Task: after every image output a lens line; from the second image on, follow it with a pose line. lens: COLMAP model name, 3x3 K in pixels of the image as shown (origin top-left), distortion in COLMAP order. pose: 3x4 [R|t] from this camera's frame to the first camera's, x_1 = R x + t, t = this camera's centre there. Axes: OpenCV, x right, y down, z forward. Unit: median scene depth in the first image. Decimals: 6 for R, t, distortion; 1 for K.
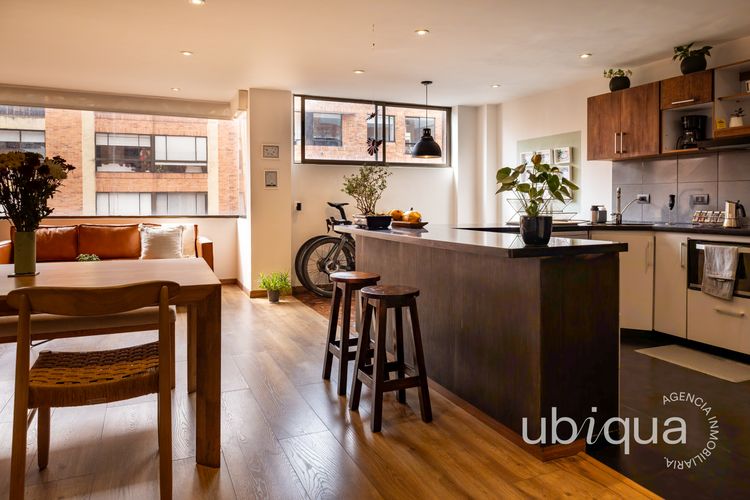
lens RADIAL K [[497.8, 0, 374.3], [0, 497.8, 217.1], [0, 0, 1]] dist [-0.000240, 0.002774]
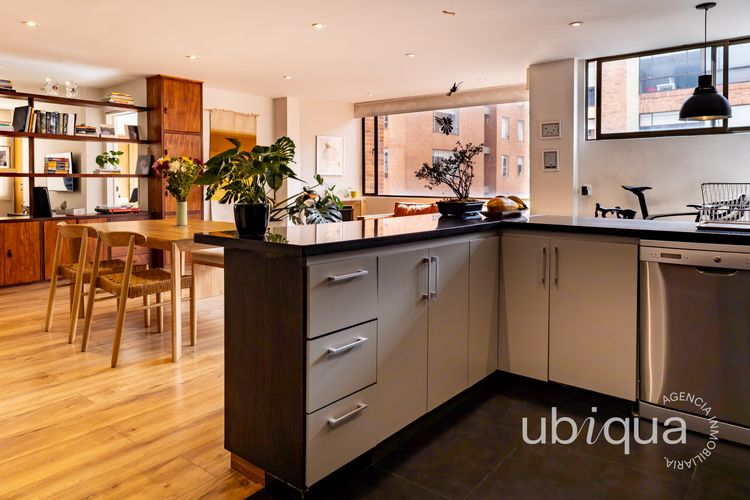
lens RADIAL K [[497.8, 0, 373.0], [0, 497.8, 198.8], [0, 0, 1]] dist [-0.000240, 0.002774]
pose [[0.459465, 0.026876, -0.887789, 0.506172], [-0.027417, 0.999495, 0.016069, -0.012724], [0.887773, 0.016958, 0.459970, 0.318333]]
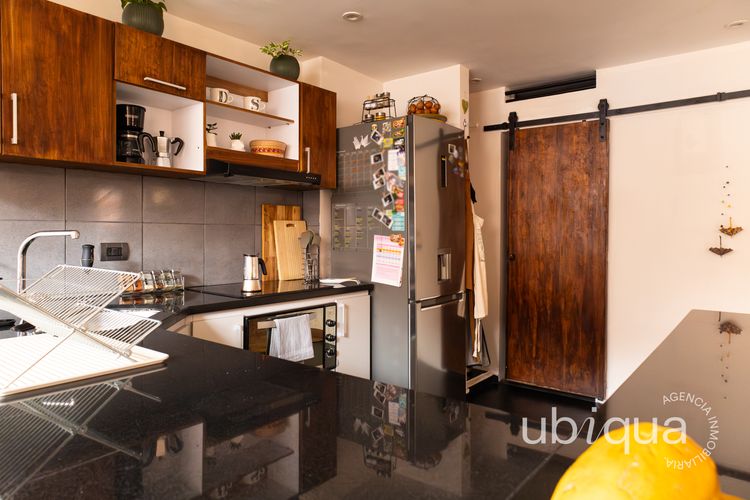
lens RADIAL K [[497.8, 0, 383.3], [0, 497.8, 233.5], [0, 0, 1]] dist [-0.000240, 0.002774]
pose [[-0.481597, -0.005647, 0.876375, -0.004863], [0.018791, 0.999683, 0.016768, -0.048958], [-0.876191, 0.024543, -0.481338, 0.809799]]
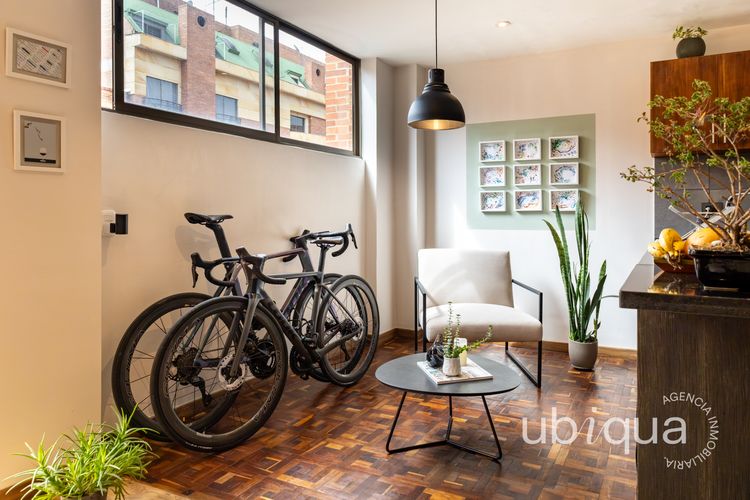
lens RADIAL K [[497.8, 0, 401.2], [0, 497.8, 217.4], [0, 0, 1]] dist [-0.000240, 0.002774]
pose [[0.776057, -0.001454, 0.630661, -0.254435], [0.017135, 0.999677, -0.018781, -0.017688], [-0.630430, 0.025382, 0.775831, 0.651555]]
